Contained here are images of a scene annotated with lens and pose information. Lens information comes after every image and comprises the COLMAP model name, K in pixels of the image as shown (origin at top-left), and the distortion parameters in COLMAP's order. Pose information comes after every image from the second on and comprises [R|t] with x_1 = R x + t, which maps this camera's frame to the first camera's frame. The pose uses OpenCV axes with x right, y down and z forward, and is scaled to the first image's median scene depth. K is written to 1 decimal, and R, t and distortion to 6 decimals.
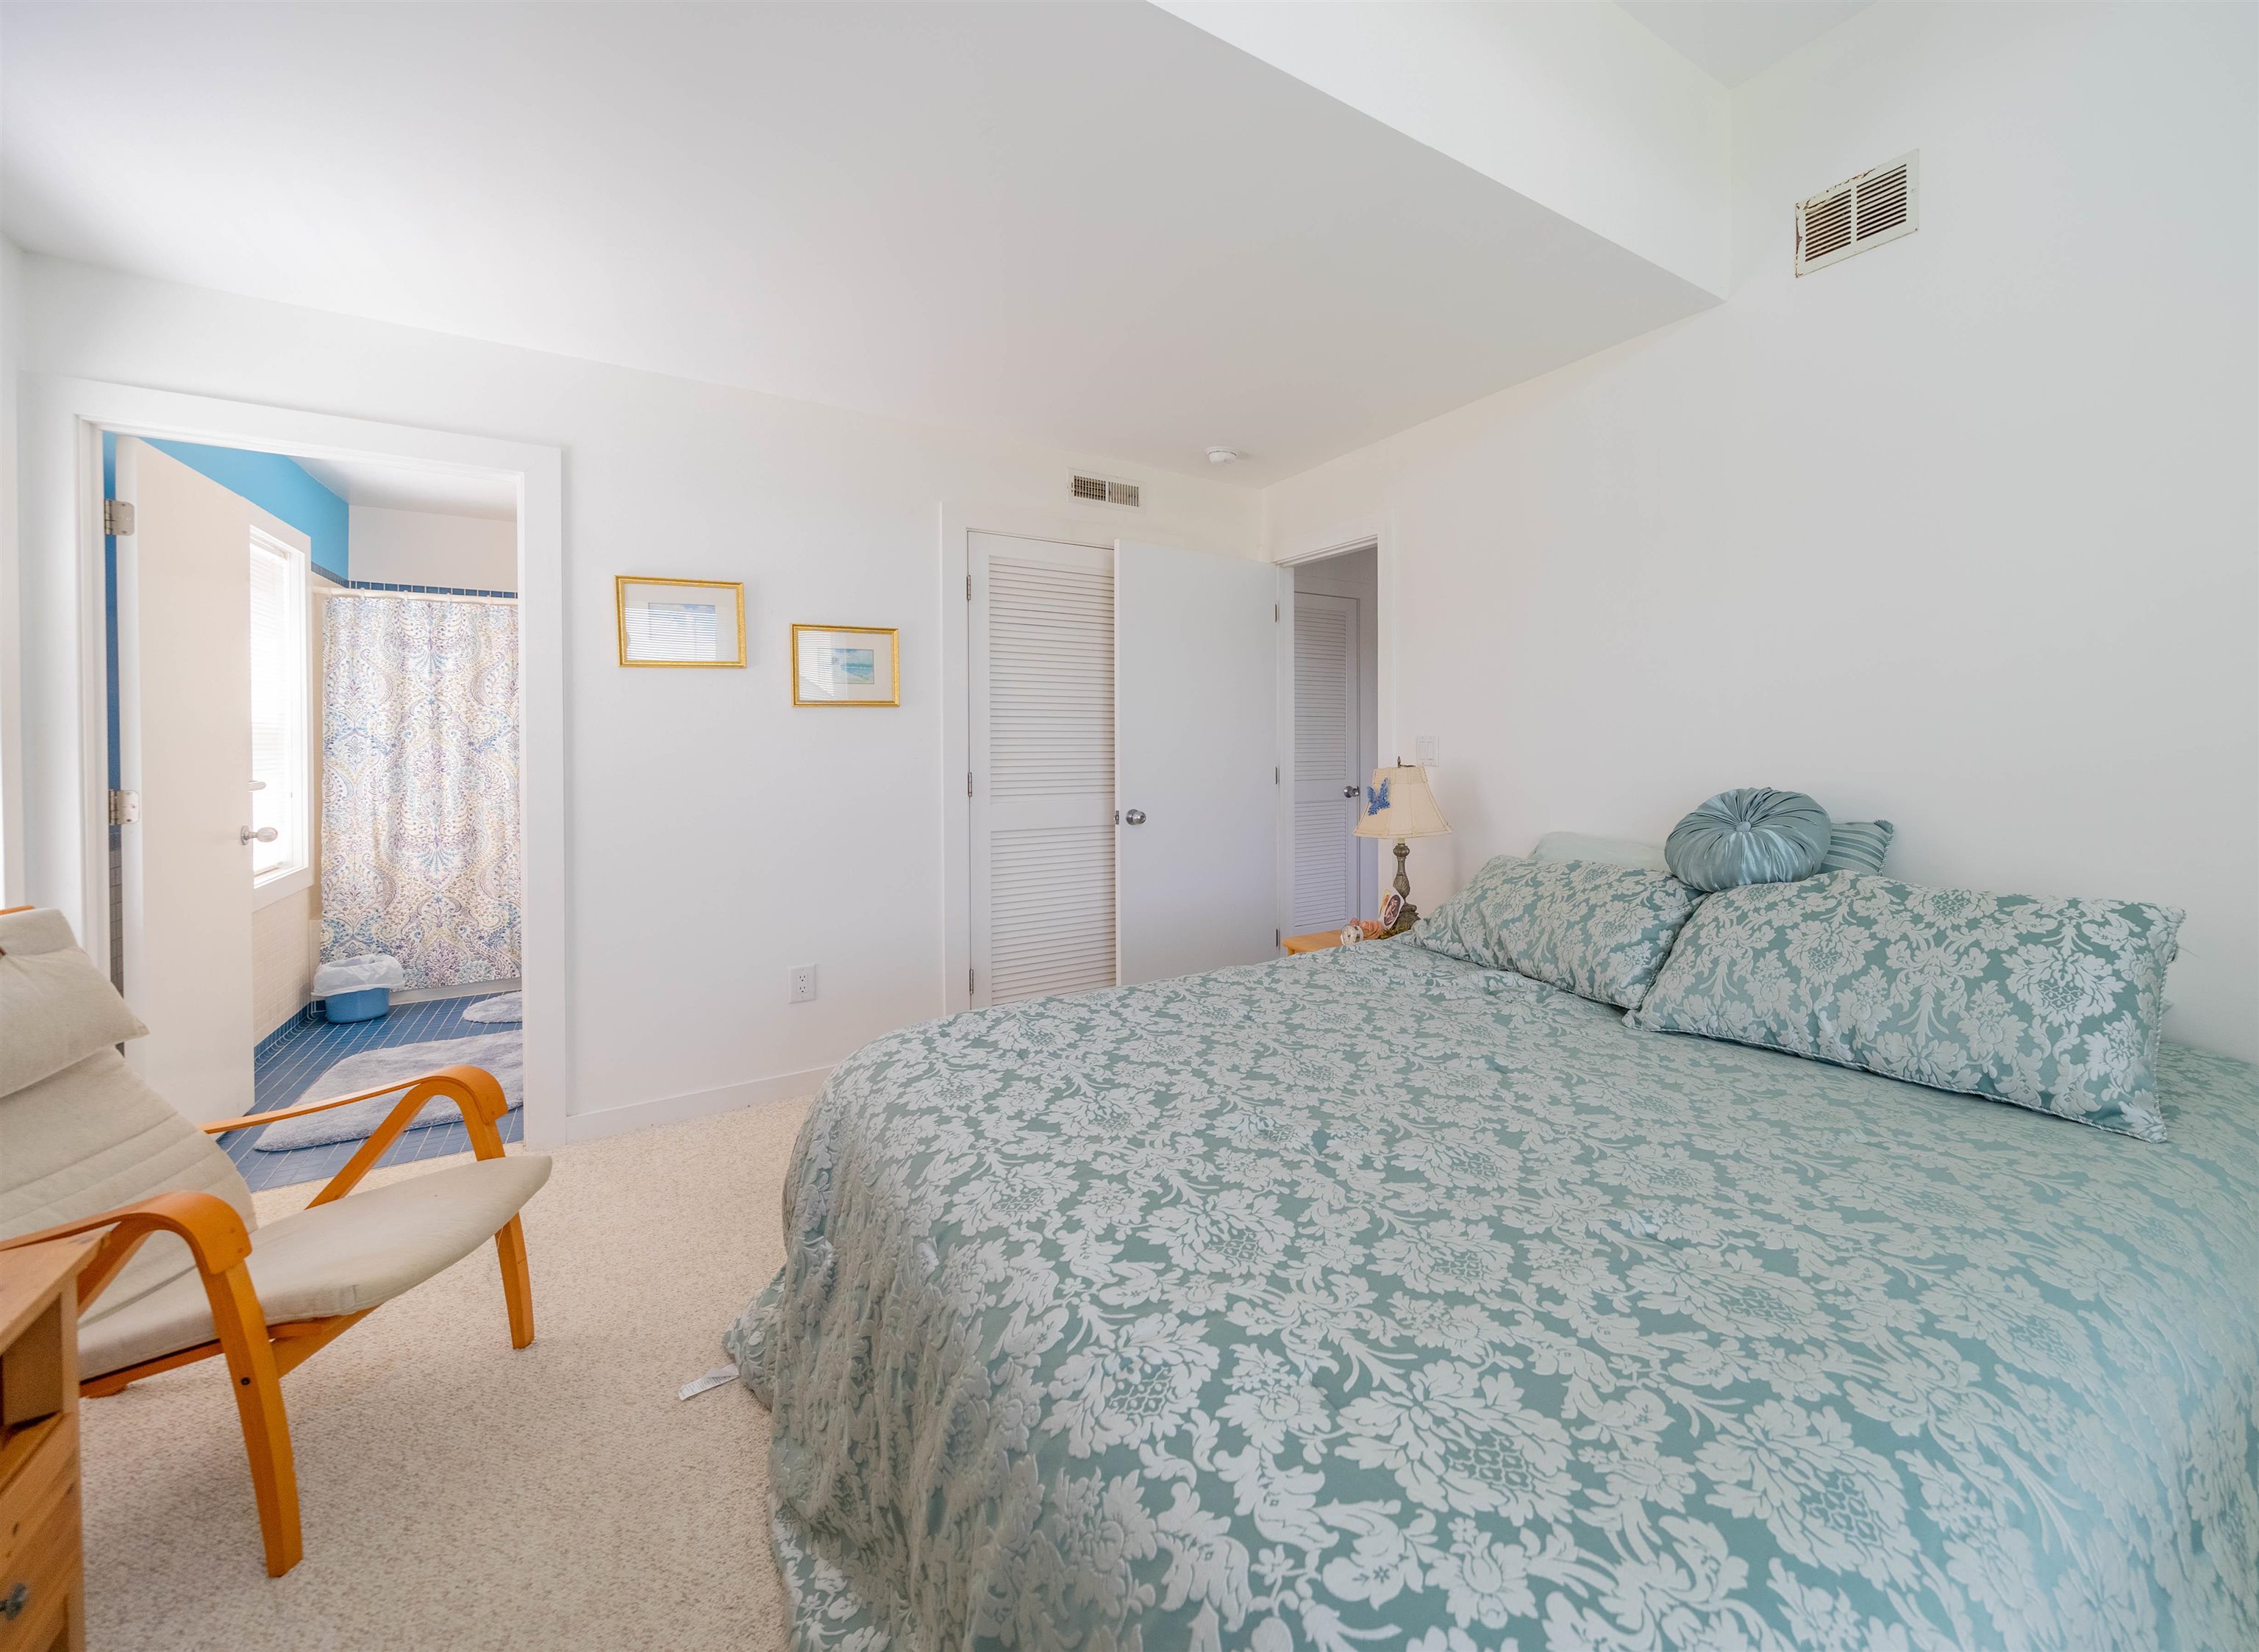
lens RADIAL K [[794.4, 0, 1214.5], [0, 794.4, 755.3], [0, 0, 1]] dist [-0.000997, 0.000047]
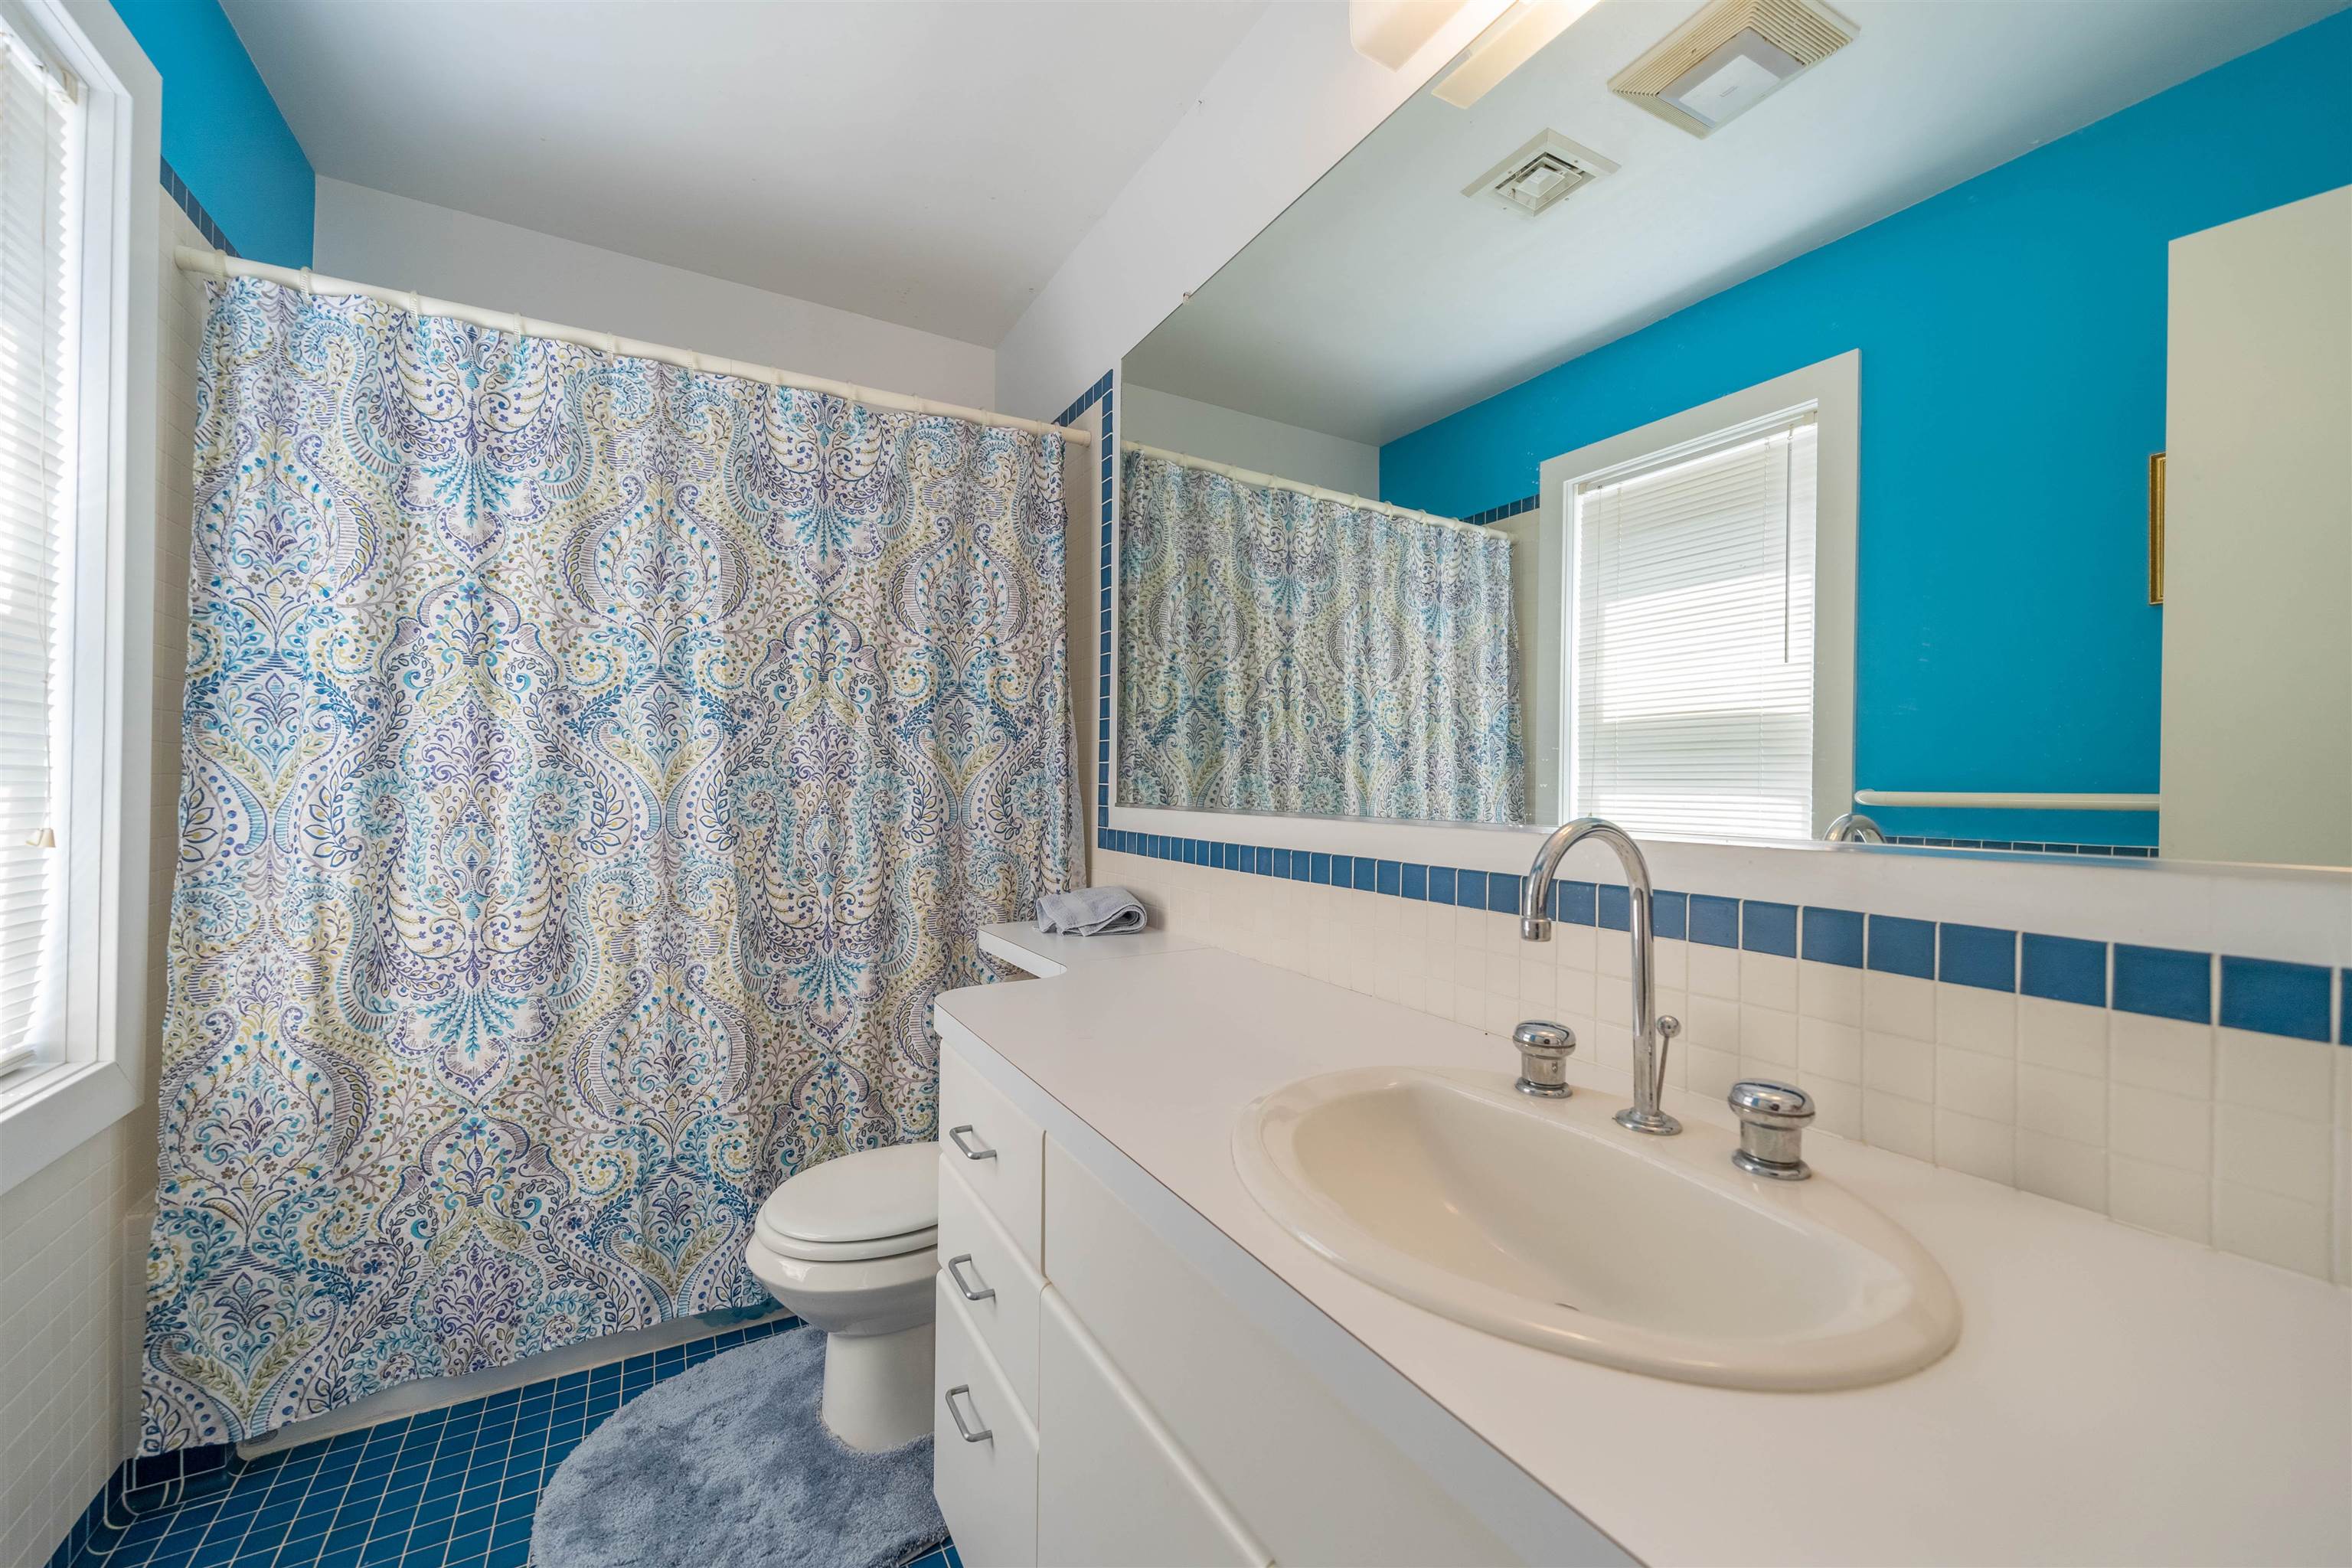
lens RADIAL K [[909.4, 0, 1173.0], [0, 909.4, 783.6], [0, 0, 1]] dist [0.002983, -0.000372]
pose [[0.991788, 0.008791, -0.127593, -0.614136], [-0.011201, 0.999772, -0.018187, 0.027129], [0.127404, 0.019467, 0.991660, 0.629220]]
